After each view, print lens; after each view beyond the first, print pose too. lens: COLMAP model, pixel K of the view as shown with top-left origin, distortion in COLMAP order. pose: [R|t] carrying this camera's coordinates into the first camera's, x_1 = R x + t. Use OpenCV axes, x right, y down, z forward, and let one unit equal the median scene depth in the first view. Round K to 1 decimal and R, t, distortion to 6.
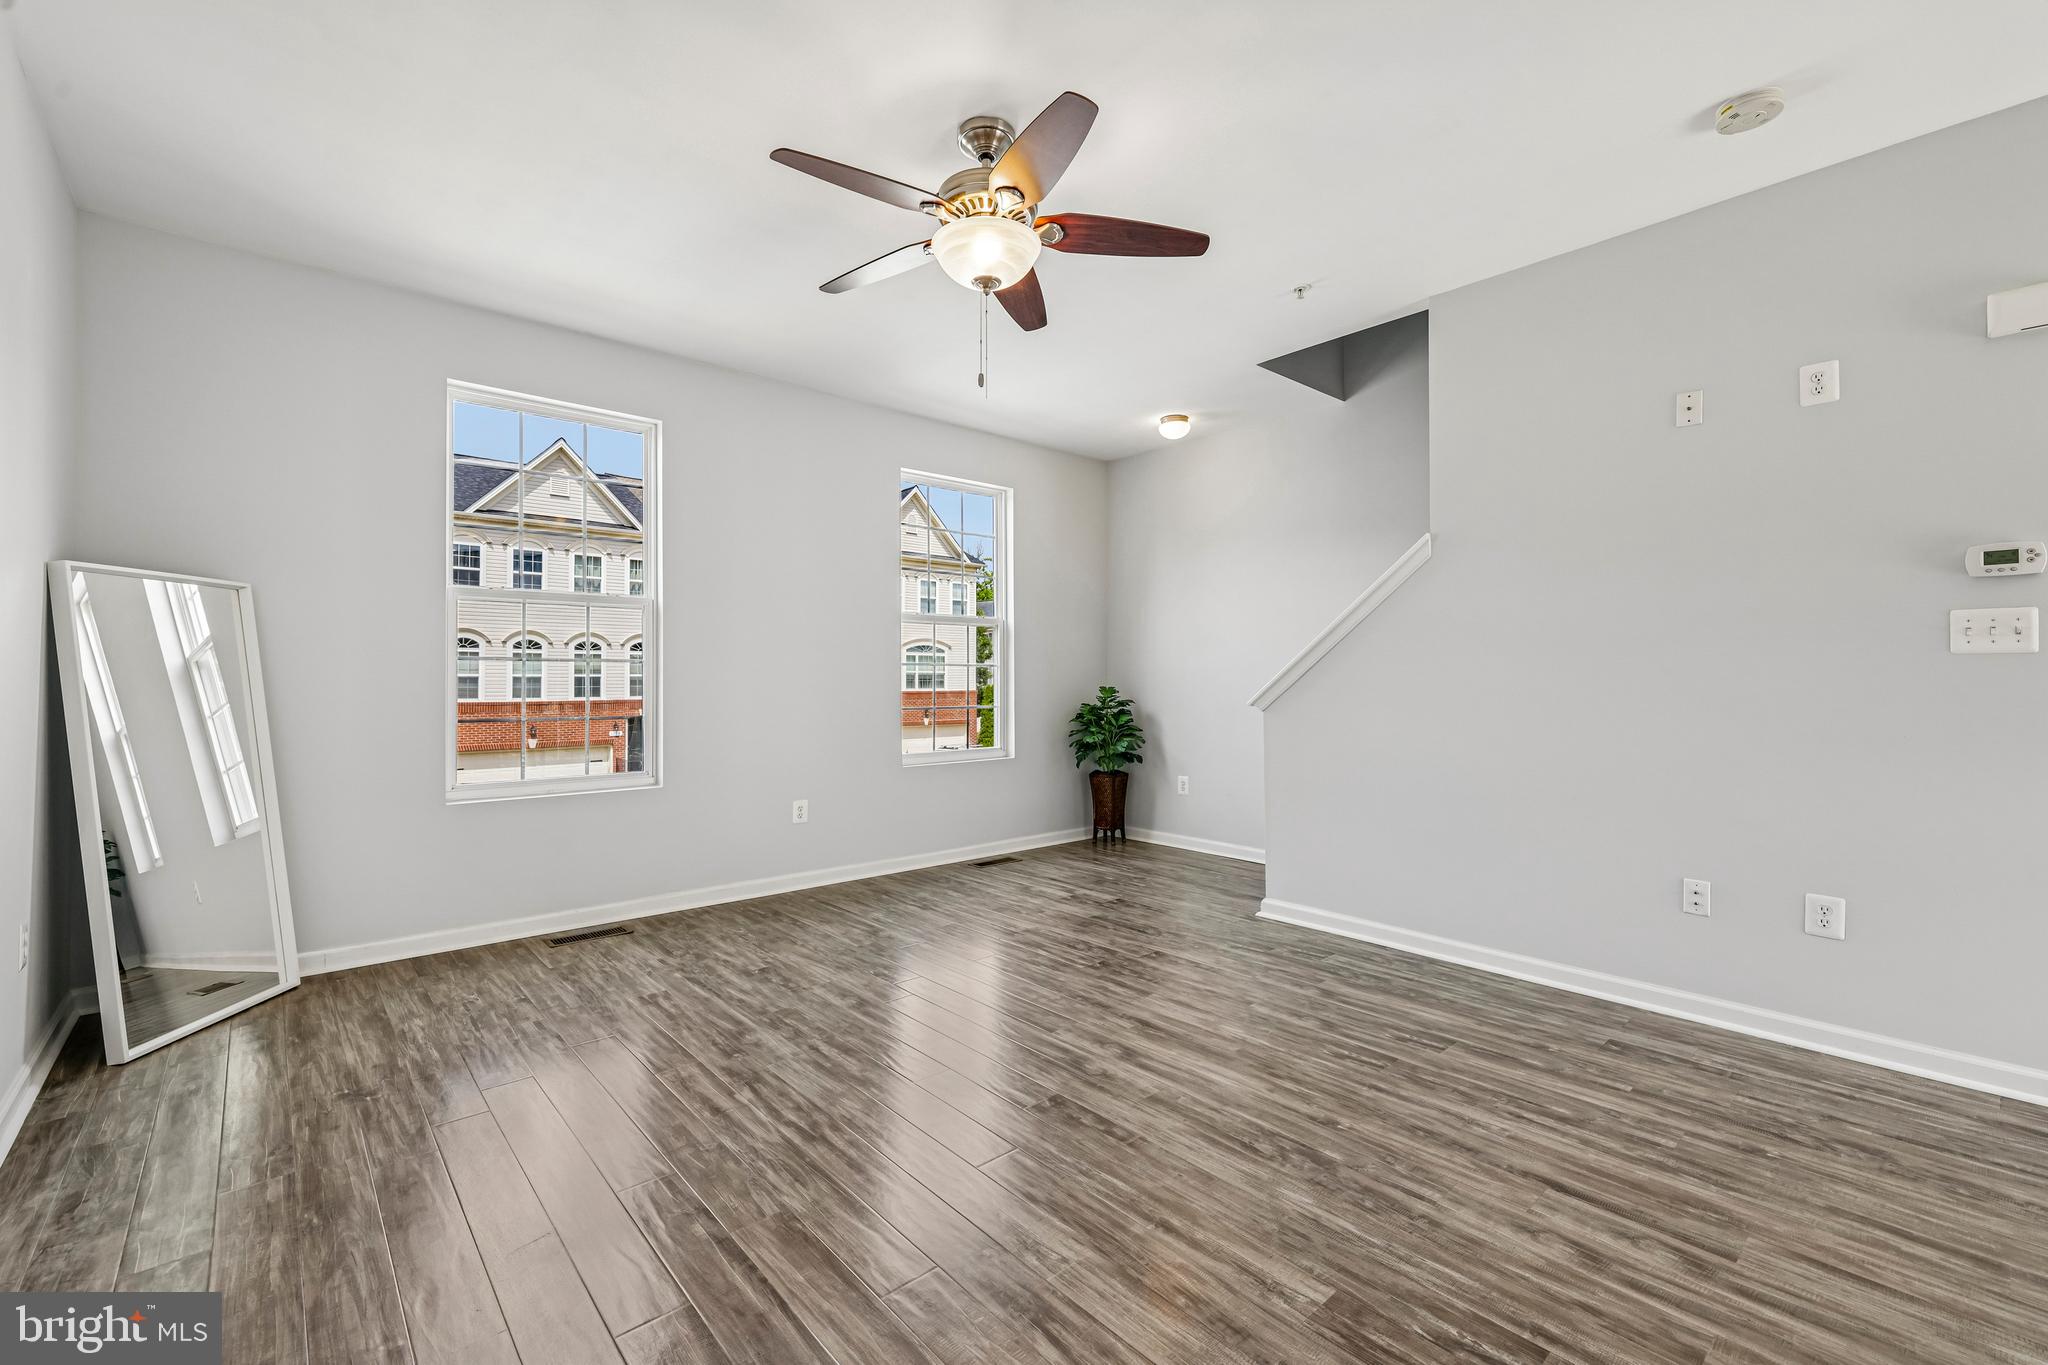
lens RADIAL K [[855.4, 0, 1008.7], [0, 855.4, 688.5], [0, 0, 1]] dist [-0.003694, 0.001315]
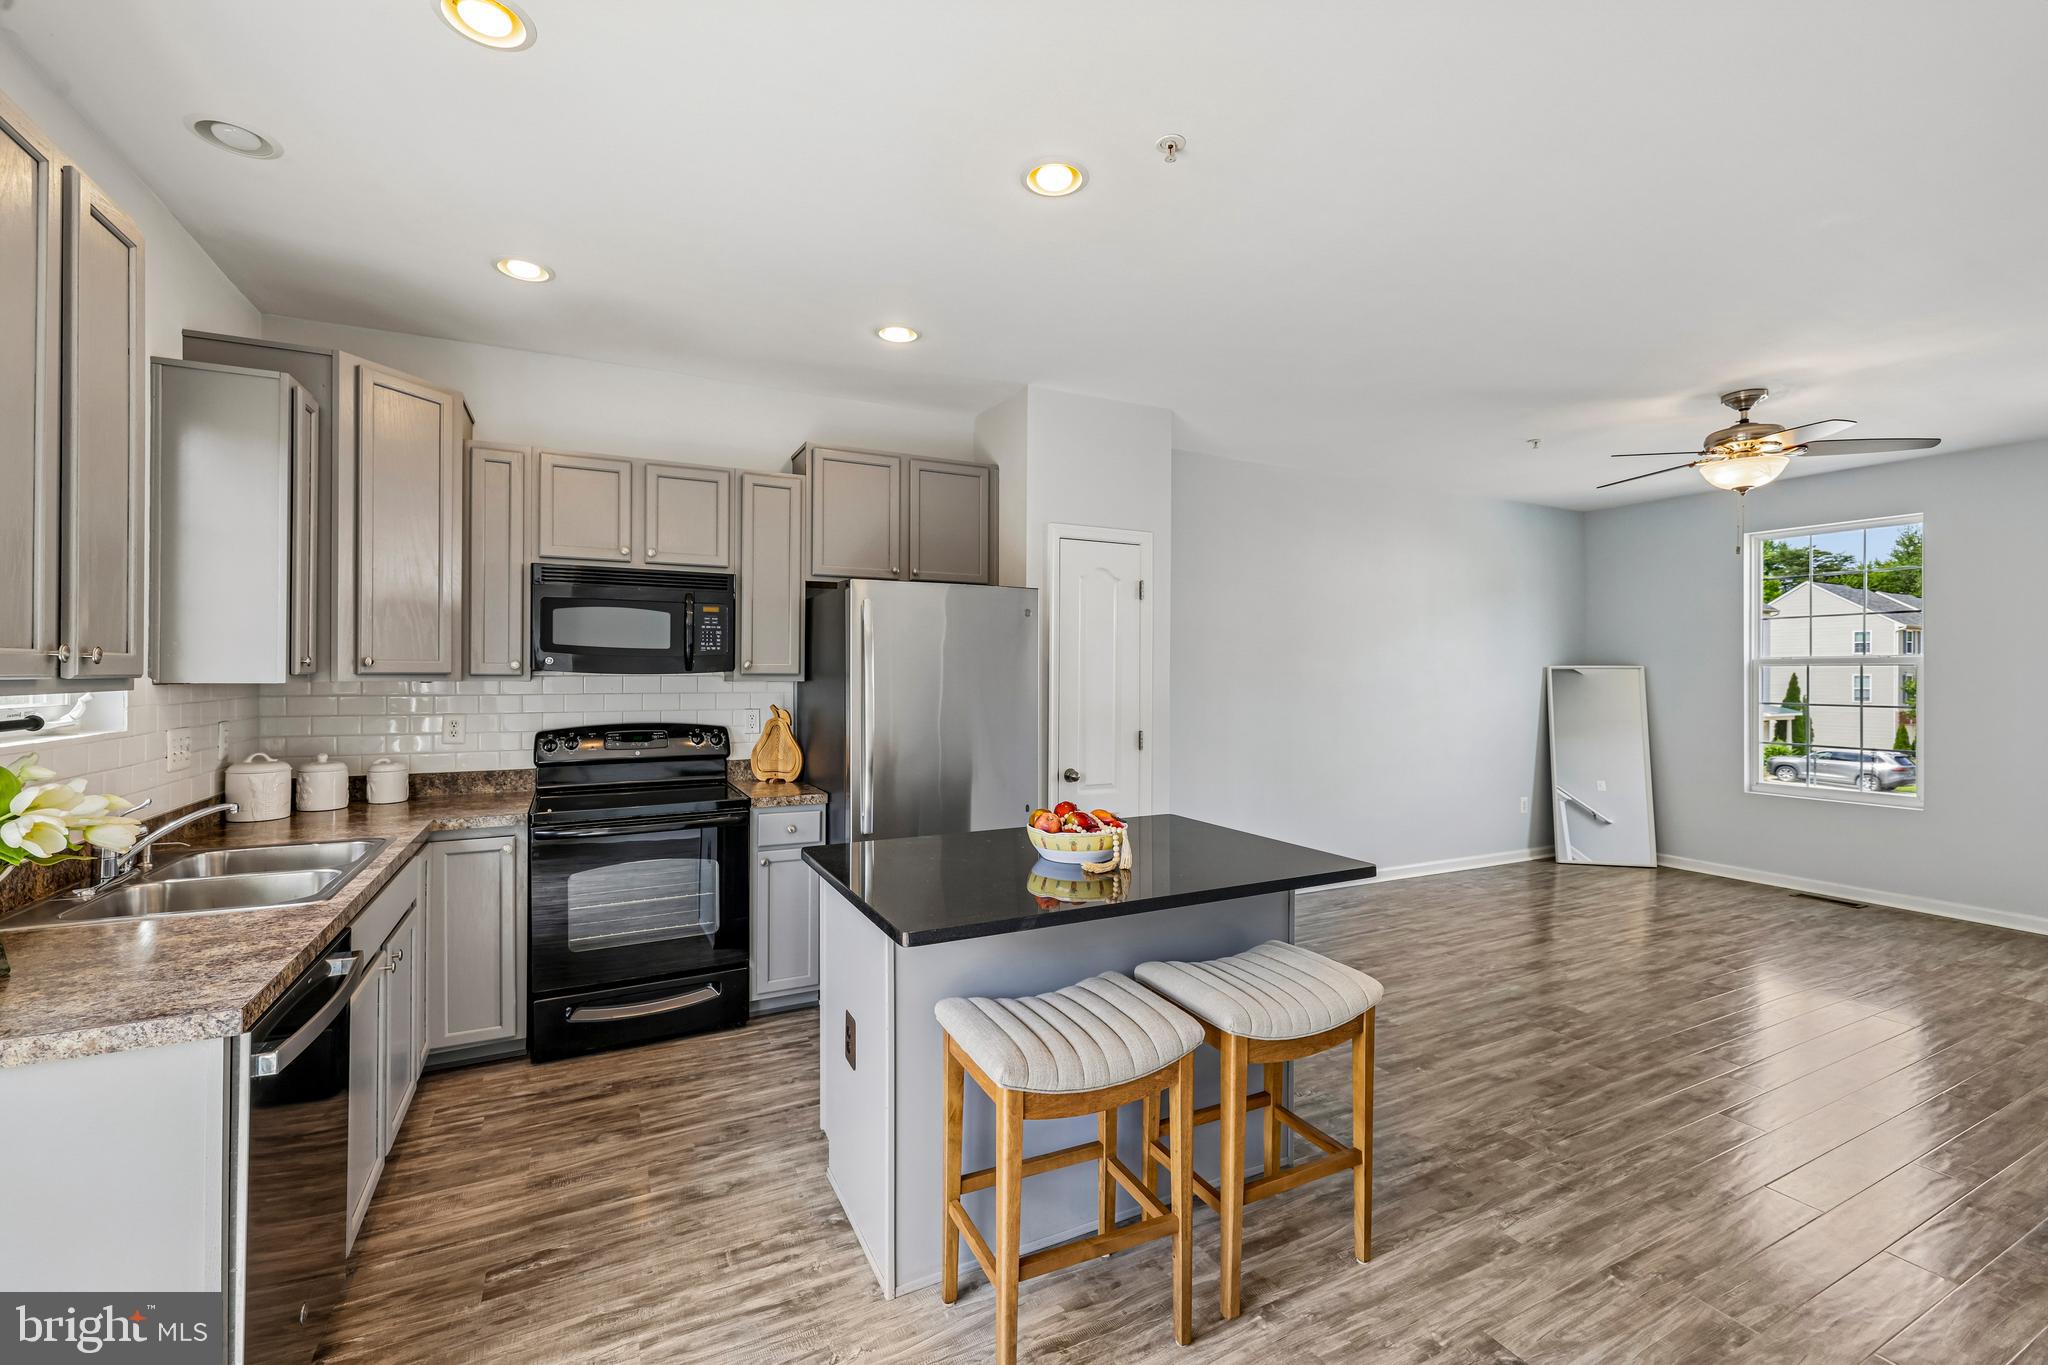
lens RADIAL K [[864.0, 0, 1011.8], [0, 864.0, 670.2], [0, 0, 1]] dist [-0.000847, 0.000684]
pose [[-0.250164, -0.006791, -0.968180, 1.634908], [-0.016108, 0.999866, -0.002851, -0.087172], [0.968069, 0.014883, -0.250240, 0.053828]]
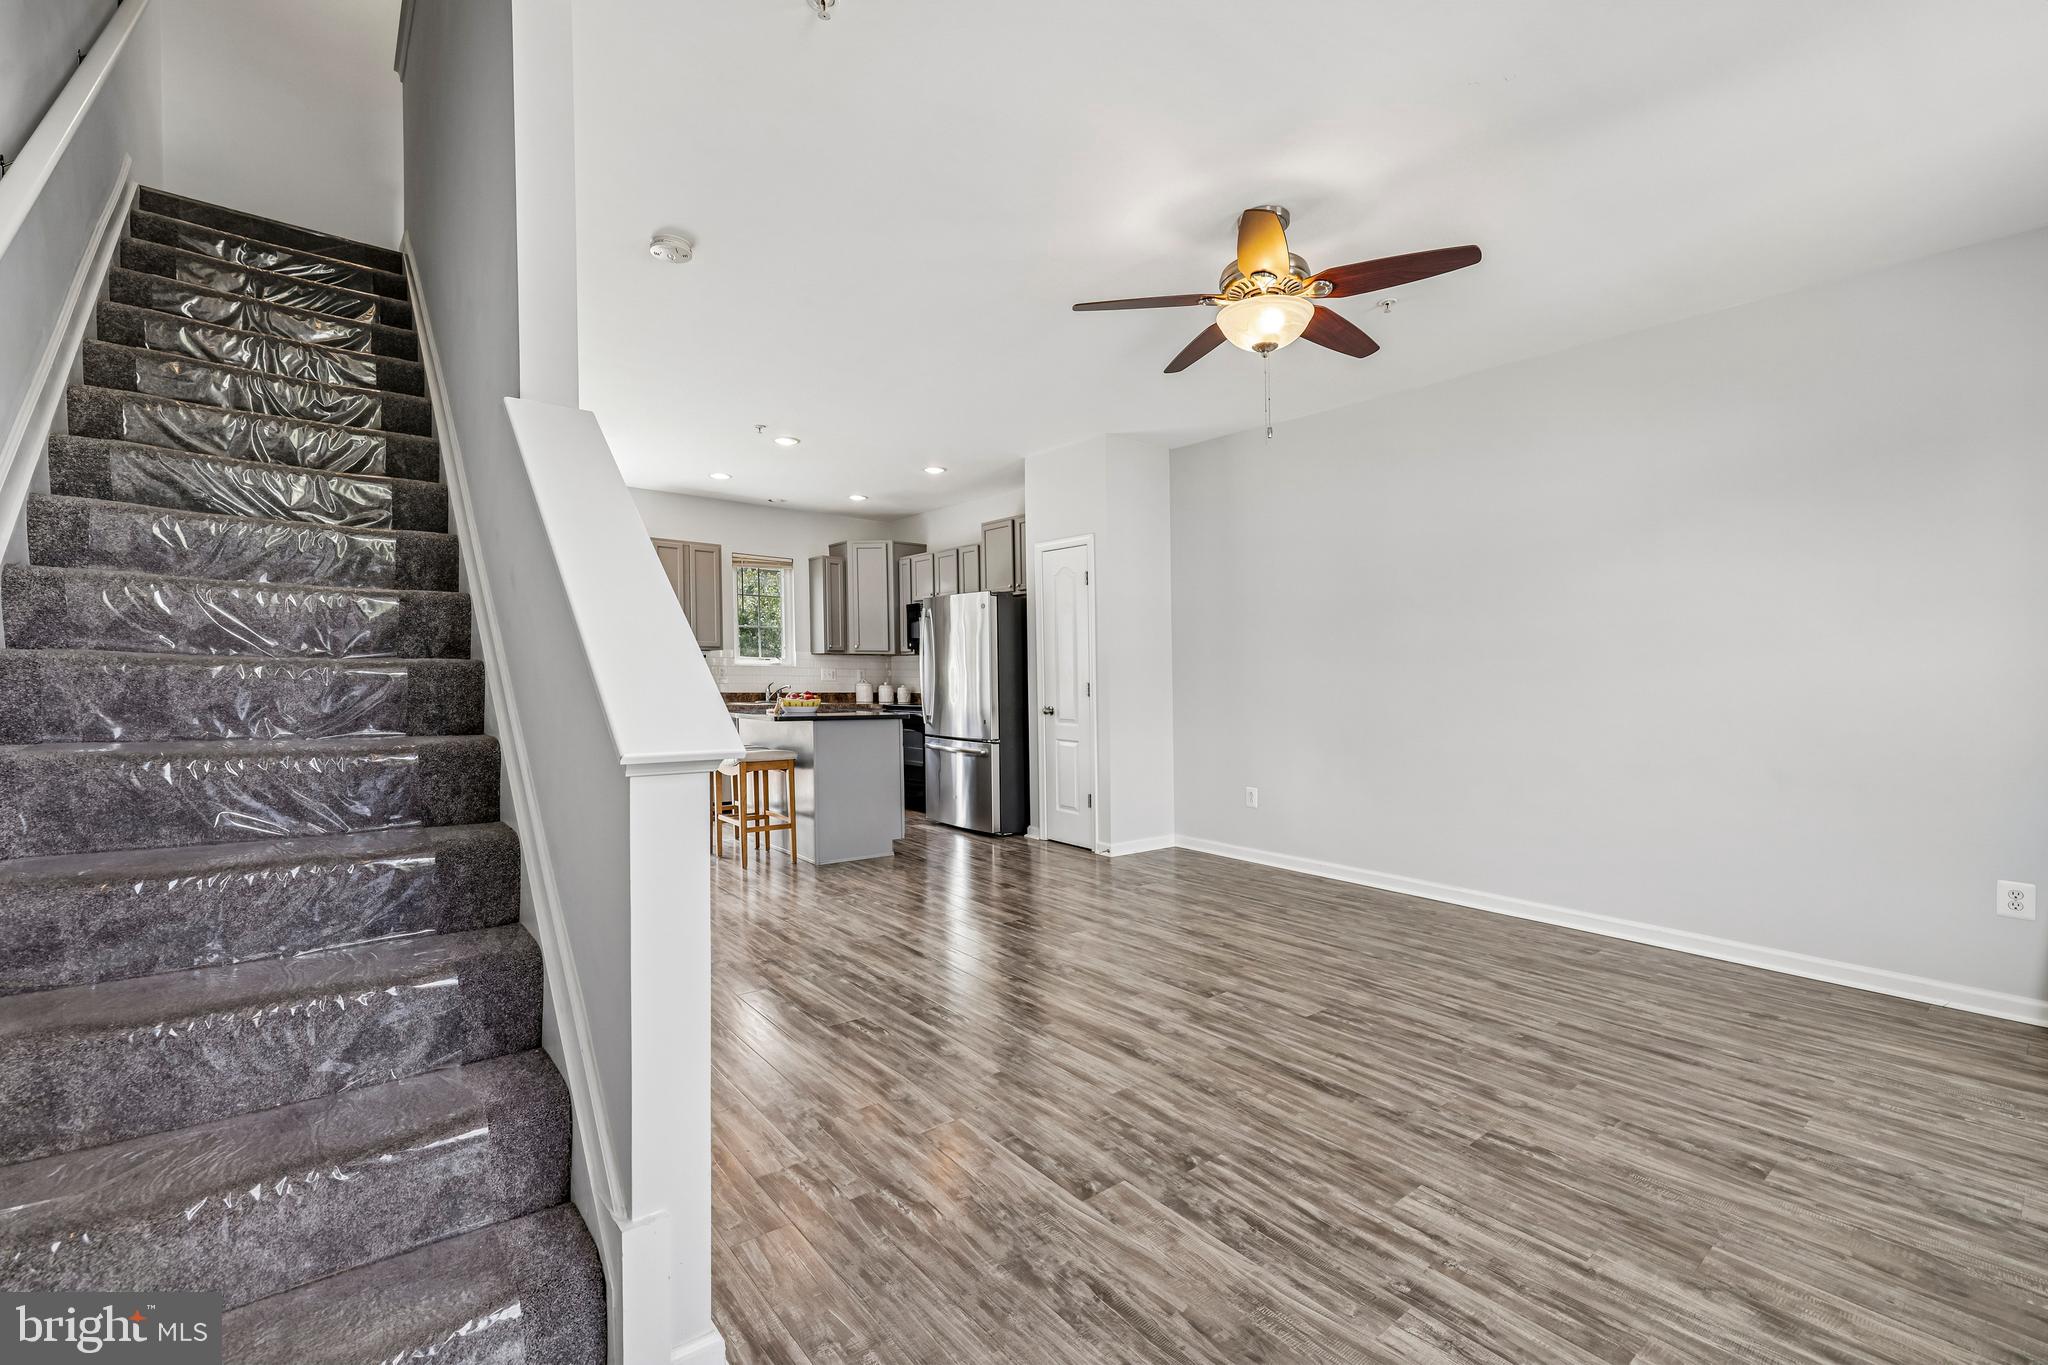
lens RADIAL K [[864.0, 0, 1012.7], [0, 864.0, 710.3], [0, 0, 1]] dist [-0.000847, 0.000684]
pose [[-0.998976, -0.017284, 0.041809, 0.250716], [-0.015391, 0.998860, 0.045176, -0.015496], [-0.042542, 0.044486, -0.998104, 1.888372]]
